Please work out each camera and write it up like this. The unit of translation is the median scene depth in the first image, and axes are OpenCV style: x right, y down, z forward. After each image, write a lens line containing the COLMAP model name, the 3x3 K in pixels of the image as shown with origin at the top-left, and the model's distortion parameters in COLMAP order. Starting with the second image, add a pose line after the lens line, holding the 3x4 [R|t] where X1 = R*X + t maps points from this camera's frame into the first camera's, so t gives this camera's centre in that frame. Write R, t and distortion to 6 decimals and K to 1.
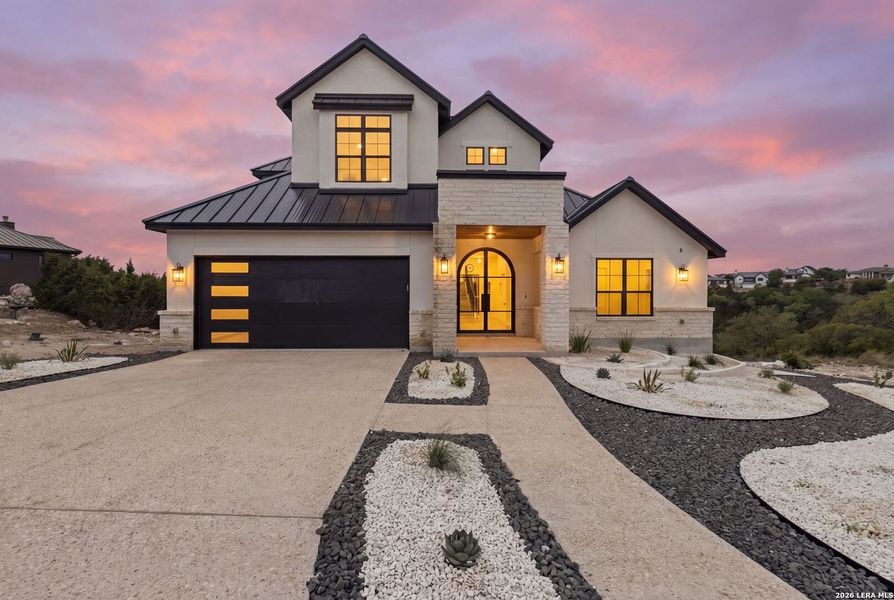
lens RADIAL K [[417.6, 0, 446.5], [0, 417.6, 292.2], [0, 0, 1]] dist [0.000446, -0.000029]
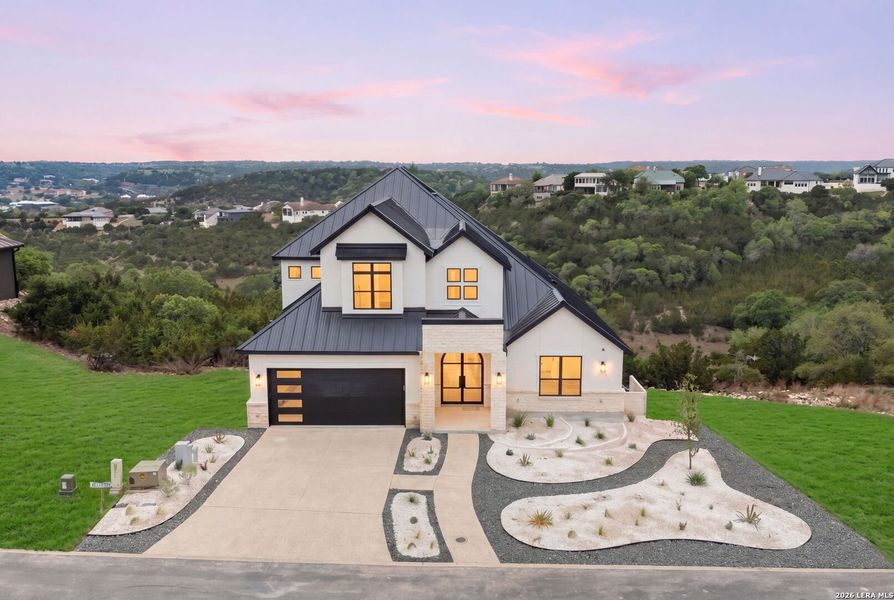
lens RADIAL K [[736.4, 0, 458.0], [0, 736.4, 316.4], [0, 0, 1]] dist [0.037770, 0.000080]
pose [[0.999589, 0.007154, -0.027745, 0.165177], [-0.002324, 0.985381, 0.170347, -0.672101], [0.028559, -0.170212, 0.984993, -1.491885]]
